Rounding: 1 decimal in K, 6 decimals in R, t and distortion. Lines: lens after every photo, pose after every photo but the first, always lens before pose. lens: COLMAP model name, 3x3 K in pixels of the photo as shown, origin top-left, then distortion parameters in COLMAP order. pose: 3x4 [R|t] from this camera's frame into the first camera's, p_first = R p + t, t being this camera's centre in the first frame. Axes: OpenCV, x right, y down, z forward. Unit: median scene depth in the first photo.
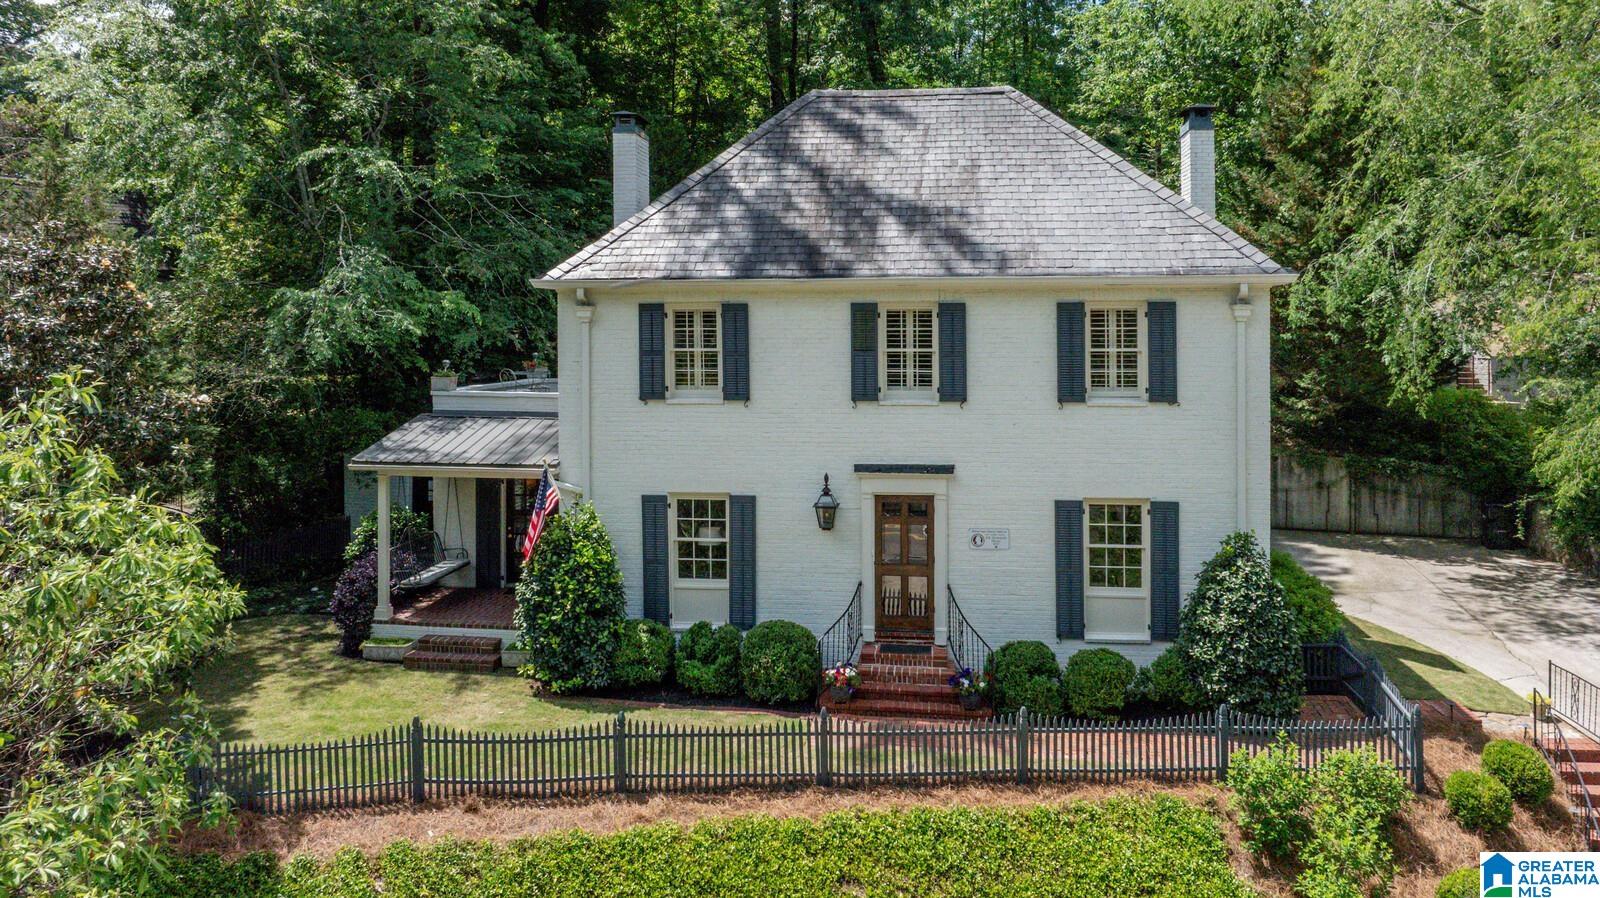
lens RADIAL K [[1144.8, 0, 803.0], [0, 1144.8, 351.2], [0, 0, 1]] dist [-0.044071, 0.024654]
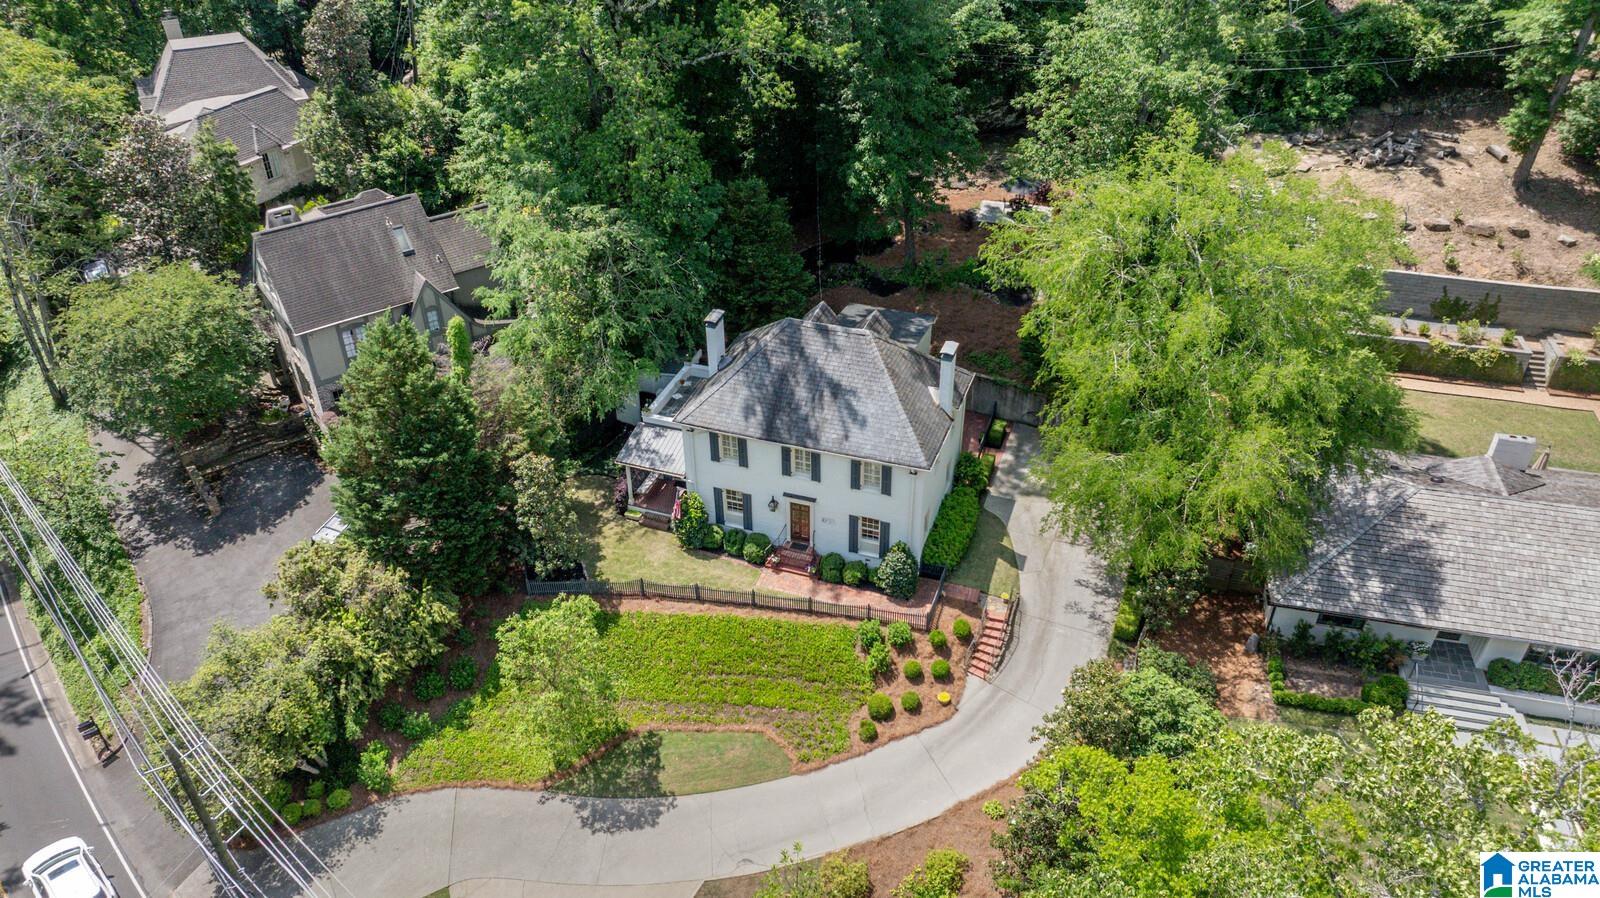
lens RADIAL K [[1144.8, 0, 804.6], [0, 1144.8, 446.2], [0, 0, 1]] dist [-0.044071, 0.024654]
pose [[0.976740, 0.118467, -0.178727, 0.605284], [0.000887, 0.831281, 0.555852, -1.616289], [0.214423, -0.543081, 0.811841, -1.274434]]
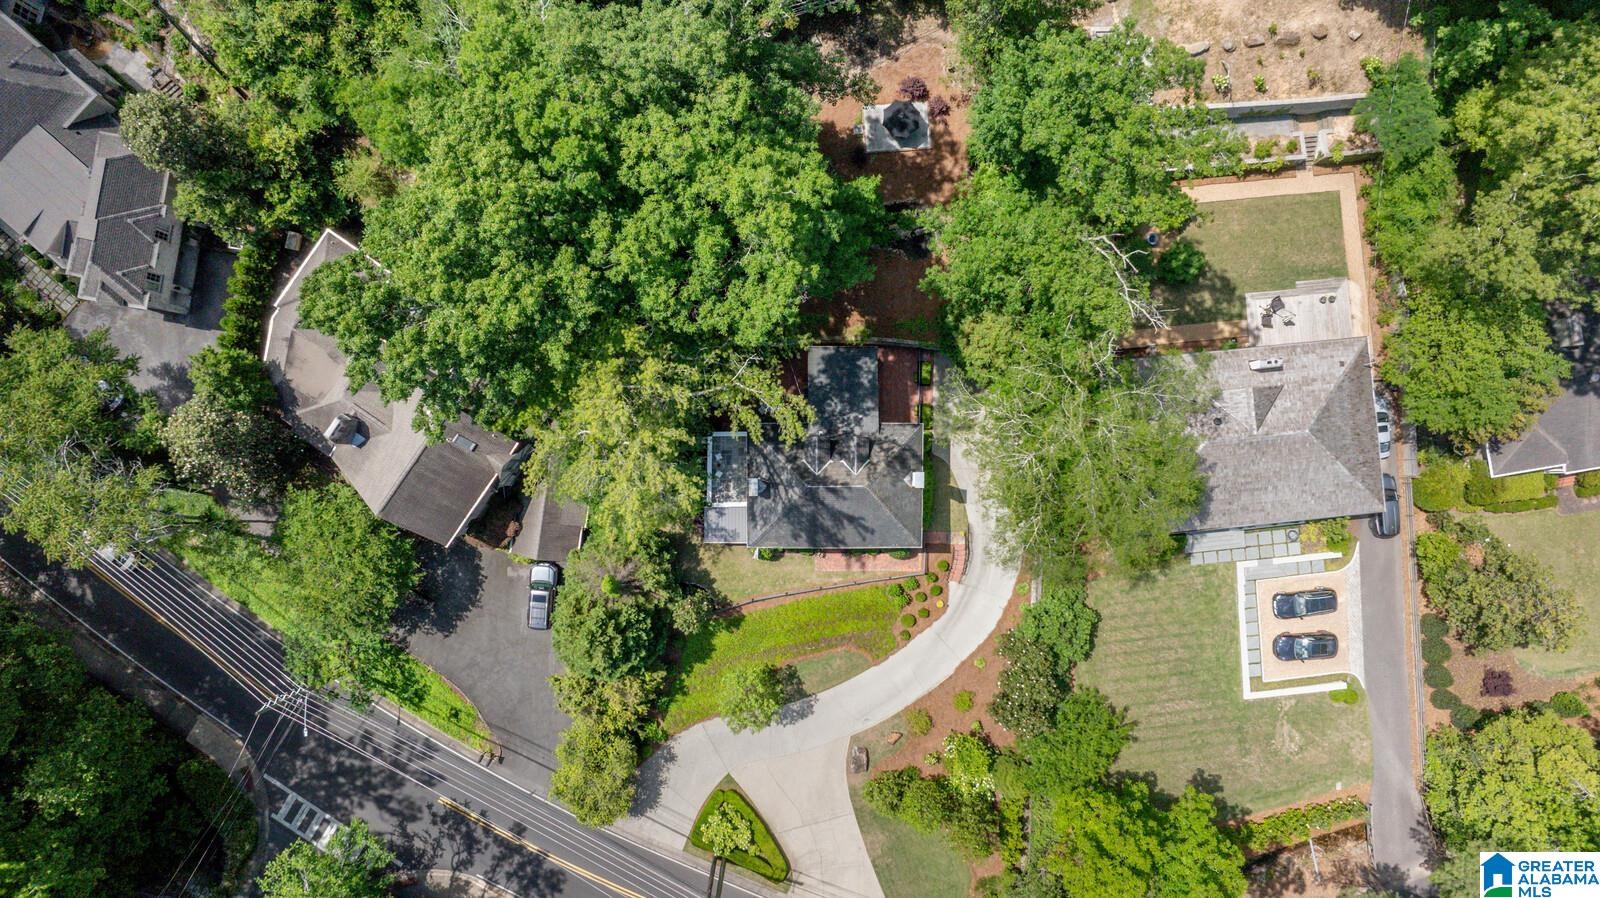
lens RADIAL K [[1144.8, 0, 815.4], [0, 1144.8, 460.7], [0, 0, 1]] dist [-0.044071, 0.024654]
pose [[0.992586, -0.120297, 0.017390, -0.019563], [-0.016358, 0.009564, 0.999820, -4.438003], [-0.120442, -0.992692, 0.007525, 1.301842]]
